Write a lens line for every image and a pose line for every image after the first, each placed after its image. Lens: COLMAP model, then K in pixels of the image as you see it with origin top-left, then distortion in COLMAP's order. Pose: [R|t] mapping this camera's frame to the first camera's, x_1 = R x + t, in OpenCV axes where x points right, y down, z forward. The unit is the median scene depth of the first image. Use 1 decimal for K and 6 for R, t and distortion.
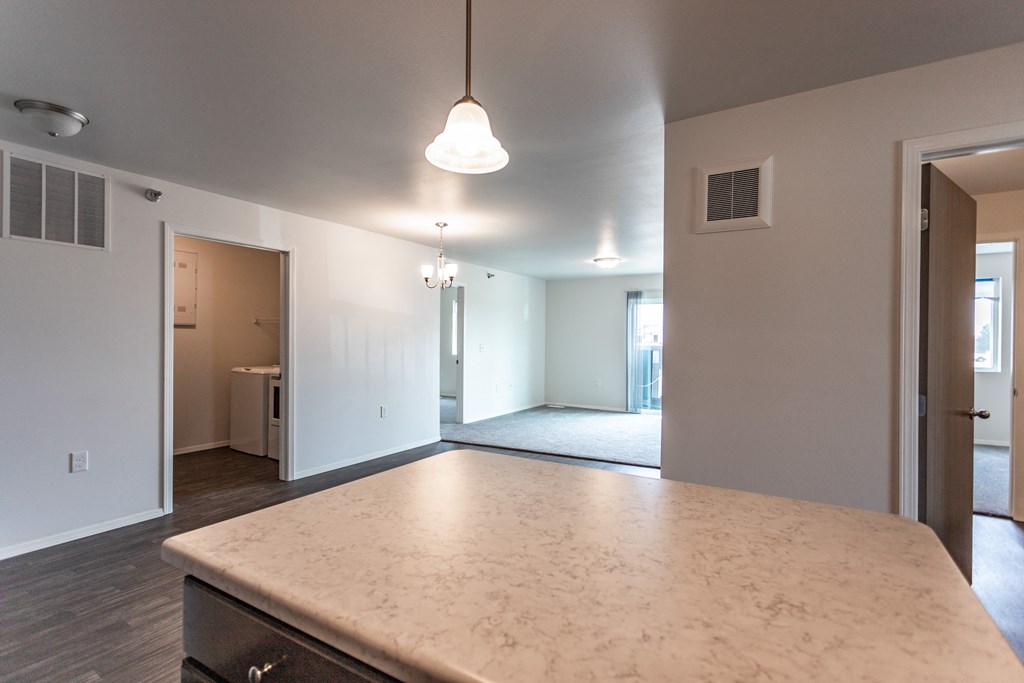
lens RADIAL K [[489.2, 0, 509.3], [0, 489.2, 342.8], [0, 0, 1]] dist [0.004074, 0.000764]
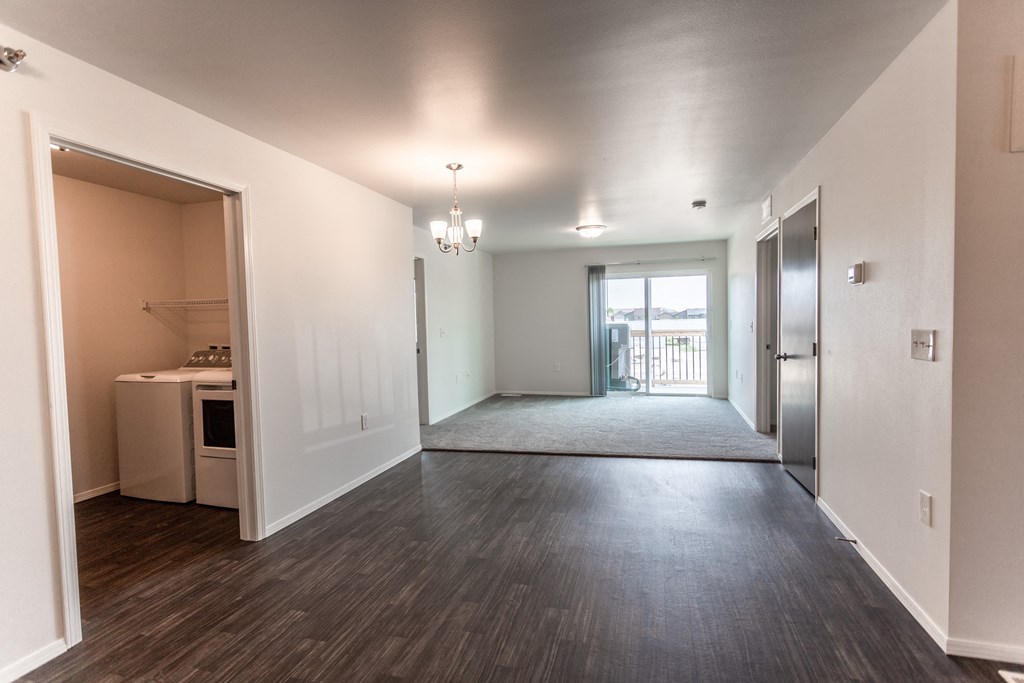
lens RADIAL K [[489.2, 0, 512.3], [0, 489.2, 343.4], [0, 0, 1]] dist [0.004074, 0.000764]
pose [[0.962574, -0.043957, 0.267432, -0.253386], [0.034953, 0.998653, 0.038337, 0.000828], [-0.268757, -0.027555, 0.962814, 0.242689]]
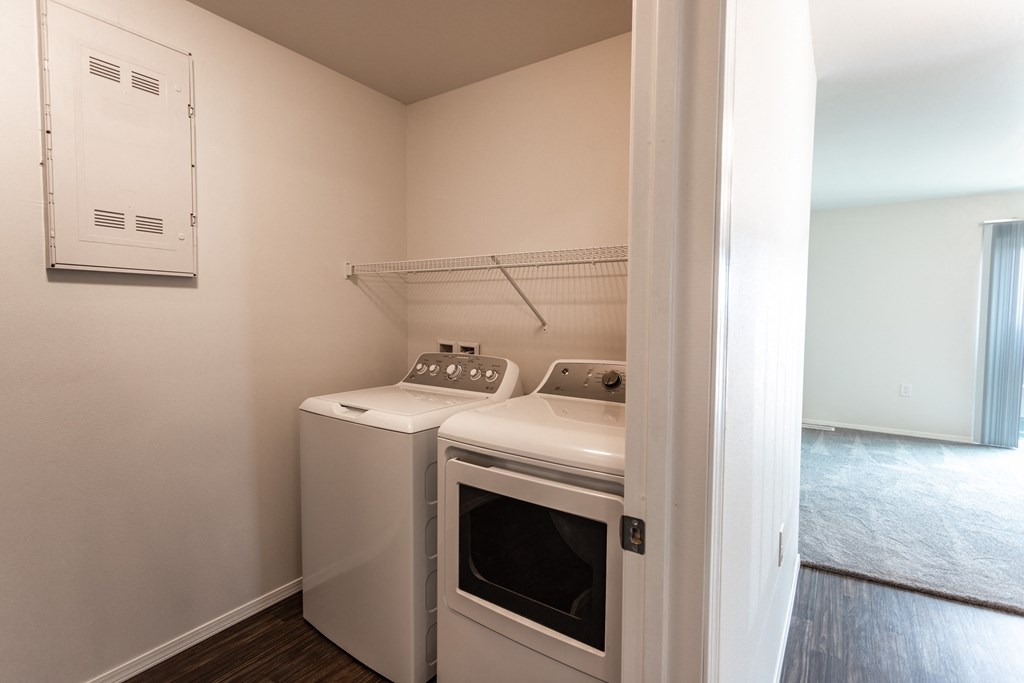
lens RADIAL K [[489.2, 0, 518.1], [0, 489.2, 339.6], [0, 0, 1]] dist [0.004074, 0.000764]
pose [[0.999733, 0.001891, -0.023012, -0.449591], [-0.000583, 0.998389, 0.056731, -0.013727], [0.023082, -0.056703, 0.998124, 0.727835]]
